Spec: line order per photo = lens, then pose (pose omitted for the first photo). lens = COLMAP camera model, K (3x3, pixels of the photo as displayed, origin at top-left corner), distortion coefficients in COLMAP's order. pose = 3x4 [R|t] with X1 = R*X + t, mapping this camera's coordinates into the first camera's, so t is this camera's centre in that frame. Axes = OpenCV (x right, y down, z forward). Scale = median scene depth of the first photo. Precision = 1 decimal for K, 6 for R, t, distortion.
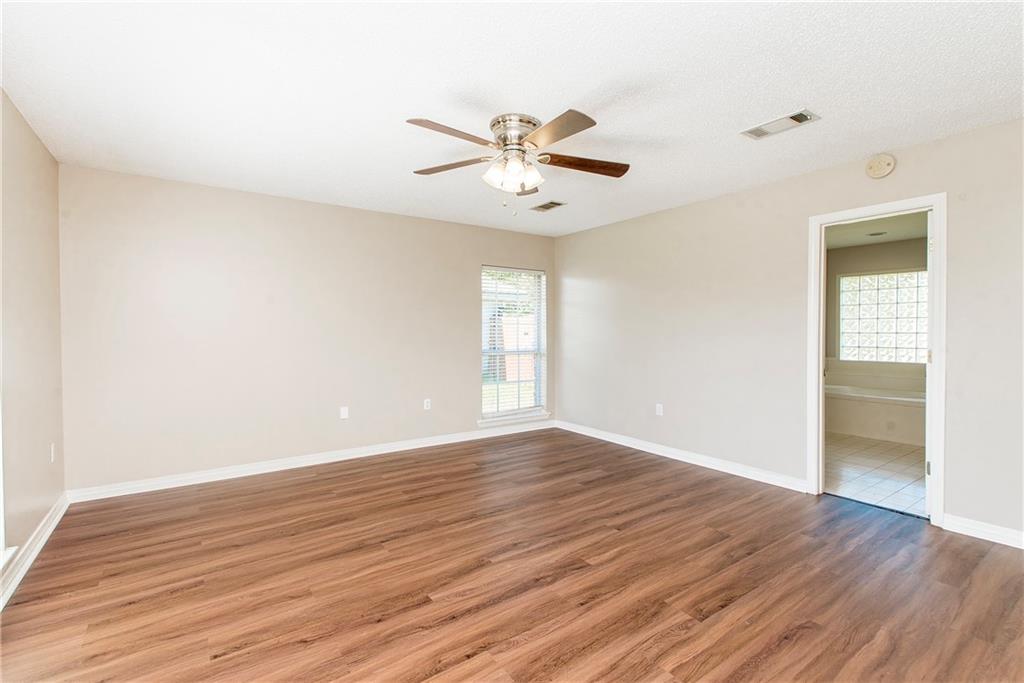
lens RADIAL K [[438.5, 0, 526.2], [0, 438.5, 341.2], [0, 0, 1]] dist [0.002289, -0.000269]
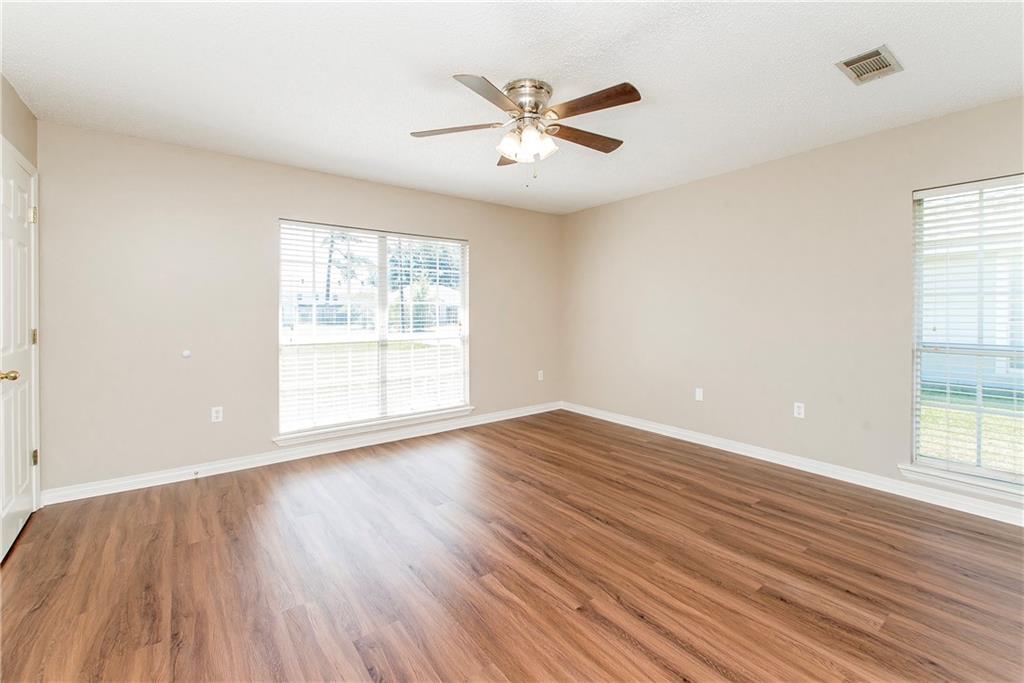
lens RADIAL K [[450.5, 0, 505.6], [0, 450.5, 306.8], [0, 0, 1]] dist [0.000499, -0.000331]
pose [[0.024200, -0.007803, -0.999677, 0.794211], [-0.022201, 0.999719, -0.008341, -0.016381], [0.999461, 0.022396, 0.024020, 0.768920]]
